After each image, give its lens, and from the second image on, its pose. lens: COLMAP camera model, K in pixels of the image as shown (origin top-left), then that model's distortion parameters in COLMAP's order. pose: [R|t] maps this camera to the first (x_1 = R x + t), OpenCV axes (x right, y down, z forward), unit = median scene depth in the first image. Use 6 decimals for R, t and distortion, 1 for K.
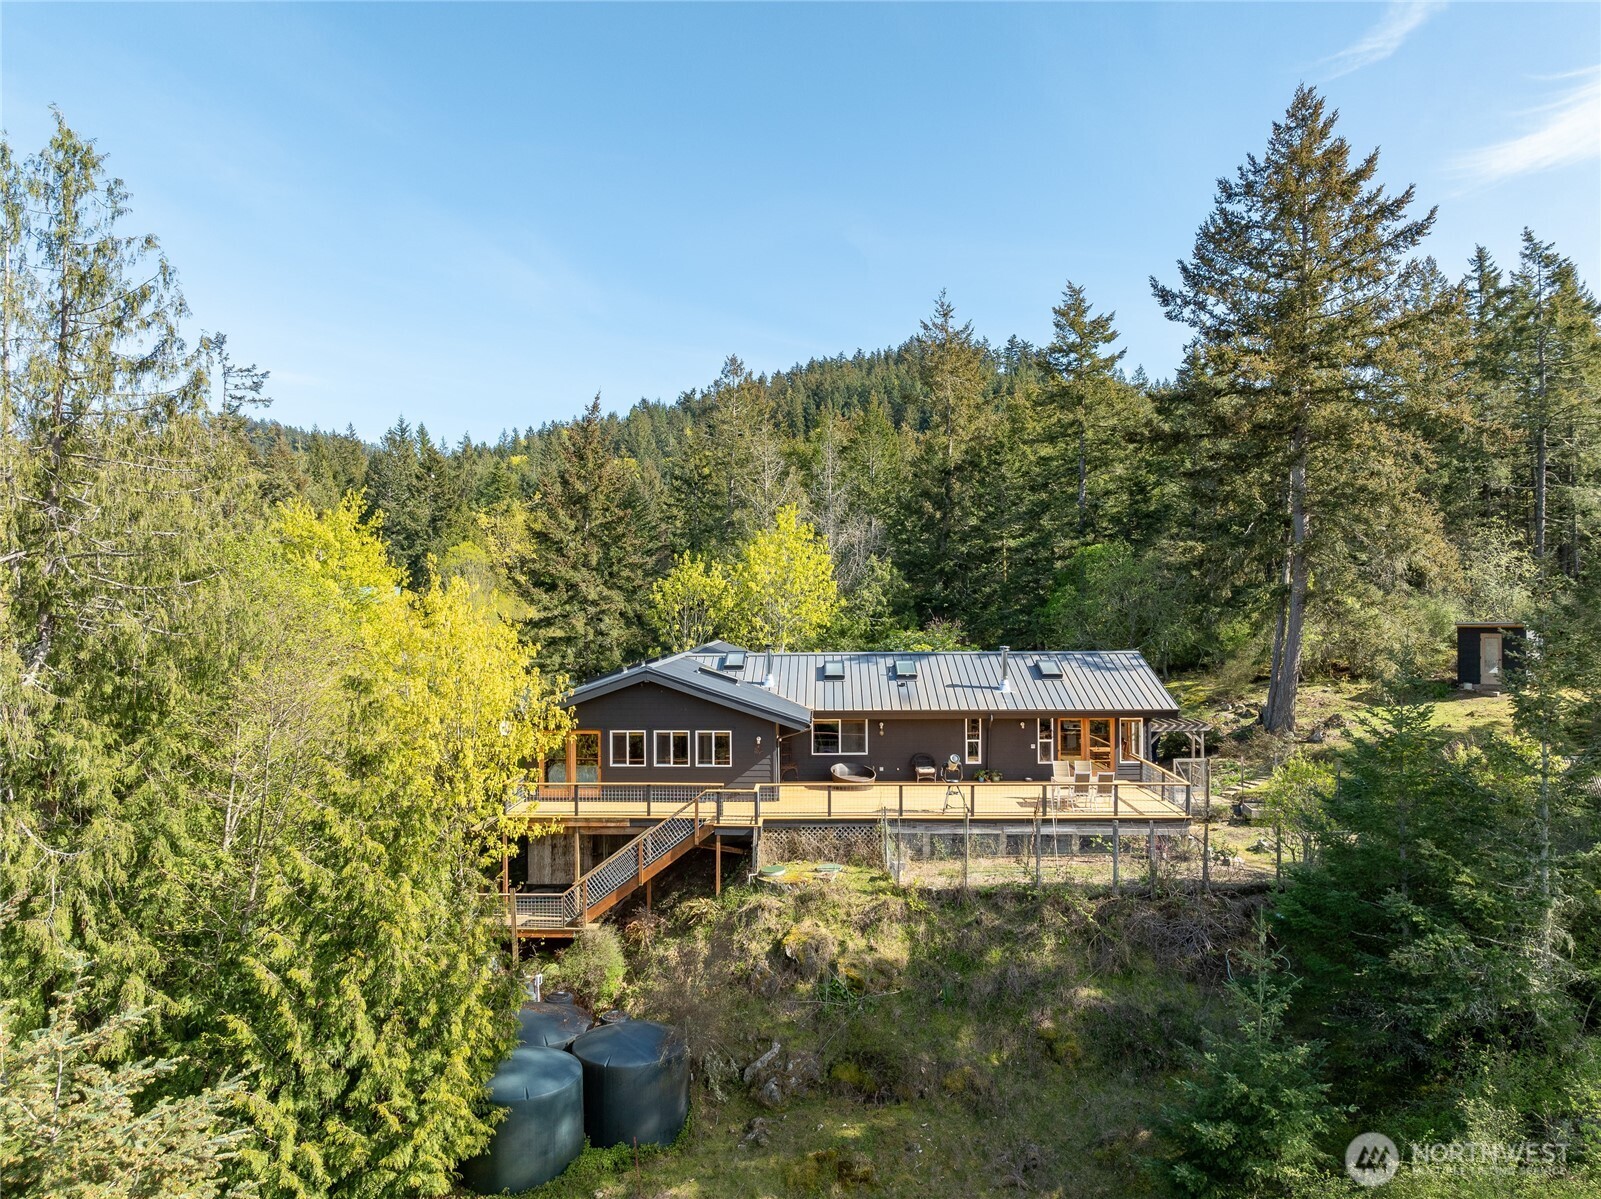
lens RADIAL K [[1133.3, 0, 798.5], [0, 1133.3, 584.9], [0, 0, 1]] dist [-0.039368, 0.006404]
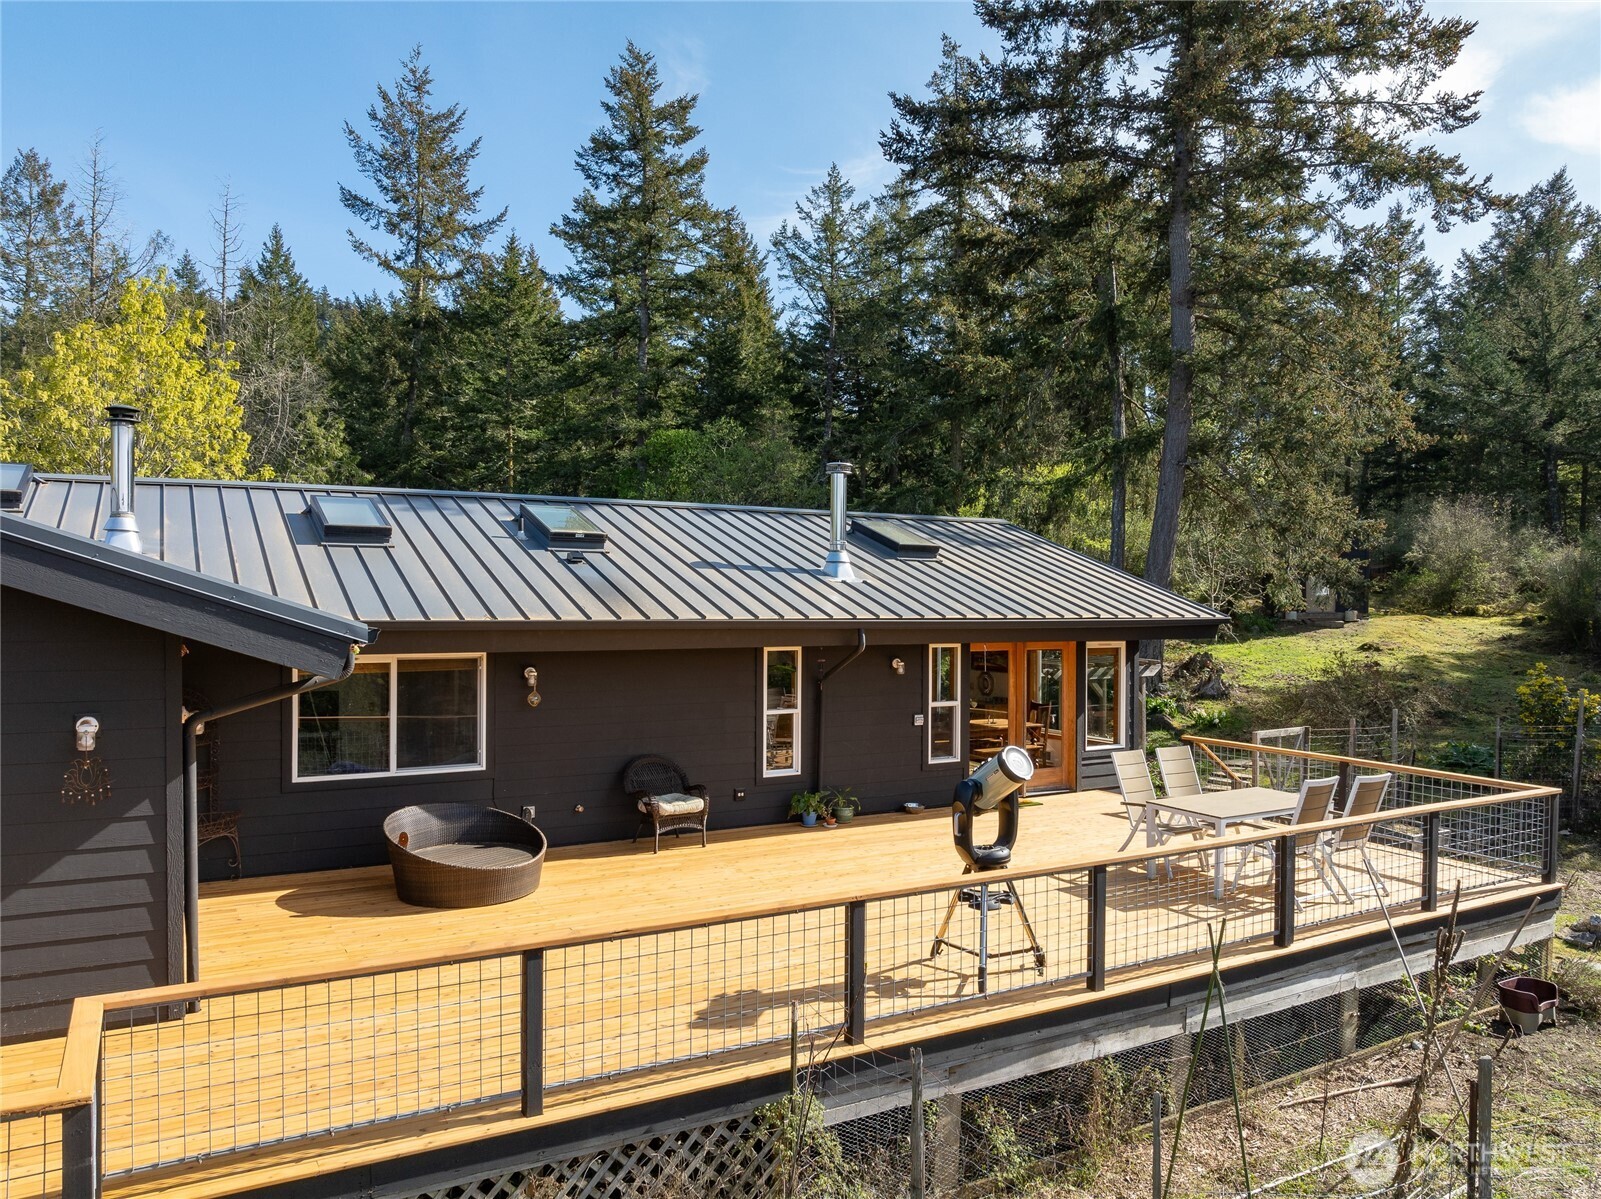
lens RADIAL K [[1133.3, 0, 798.5], [0, 1133.3, 584.9], [0, 0, 1]] dist [-0.039368, 0.006404]
pose [[0.853402, 0.018365, 0.520929, -0.029138], [-0.017488, 0.999825, -0.006598, 0.100383], [-0.520959, -0.003479, 0.853574, 0.694940]]
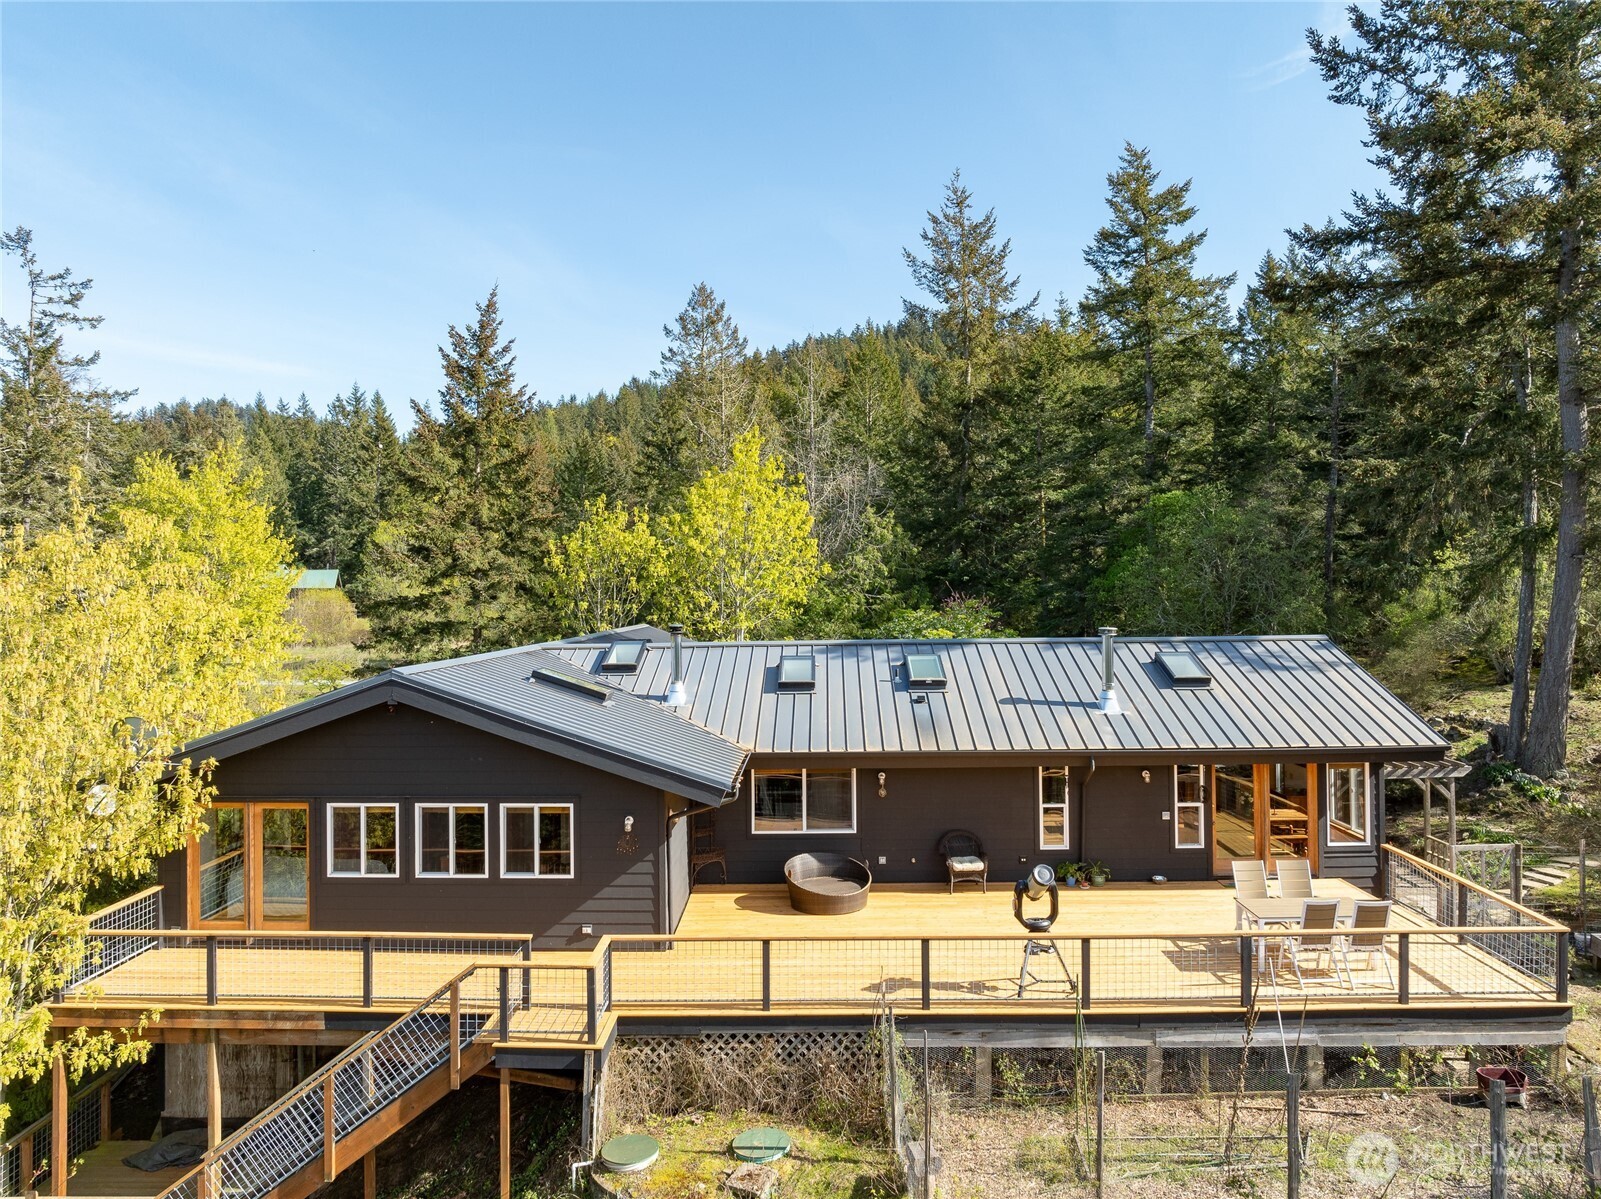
lens RADIAL K [[1154.2, 0, 810.8], [0, 1154.2, 505.7], [0, 0, 1]] dist [-0.030980, -0.000946]
pose [[0.999926, -0.003821, 0.011535, 0.034181], [0.004482, 0.998315, -0.057846, 0.027548], [-0.011294, 0.057893, 0.998259, 0.453938]]
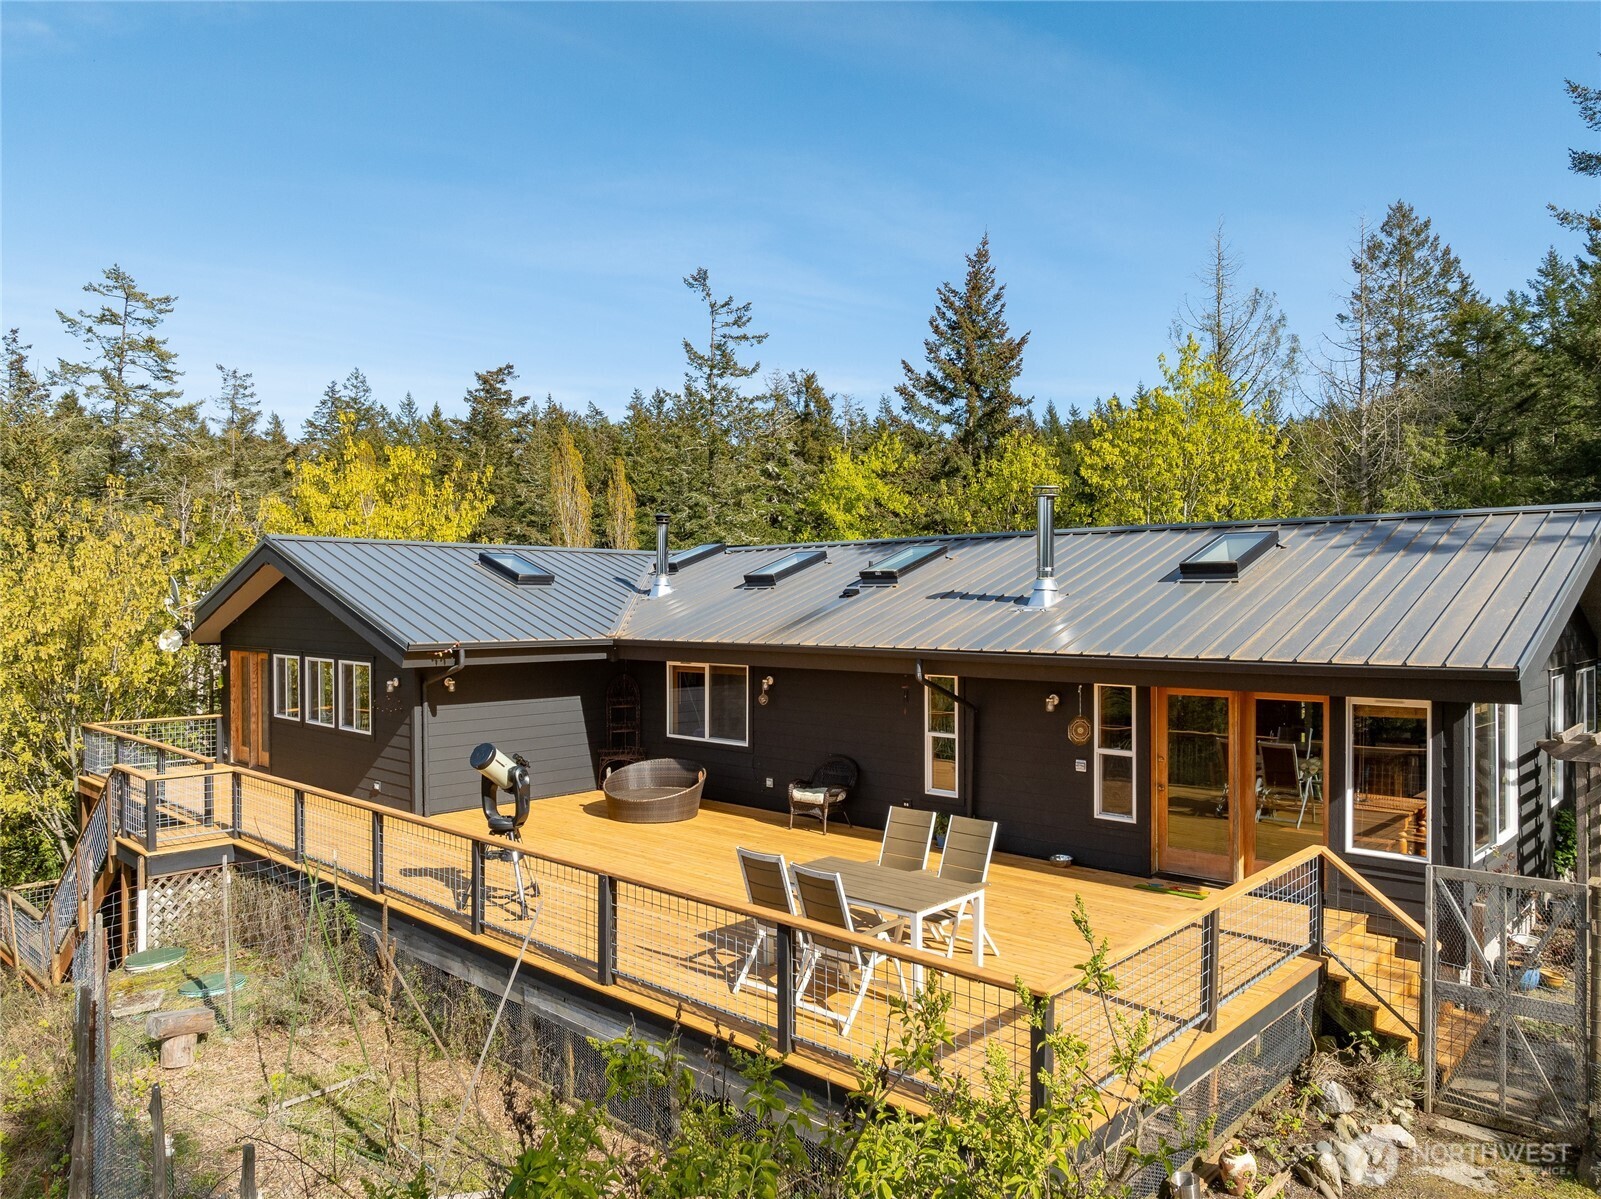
lens RADIAL K [[1124.4, 0, 805.3], [0, 1124.4, 599.0], [0, 0, 1]] dist [-0.026241, -0.001552]
pose [[0.746411, 0.003779, -0.665475, 0.375488], [0.007852, 0.999864, 0.014485, 0.086625], [0.665439, -0.016036, 0.746280, 0.692800]]
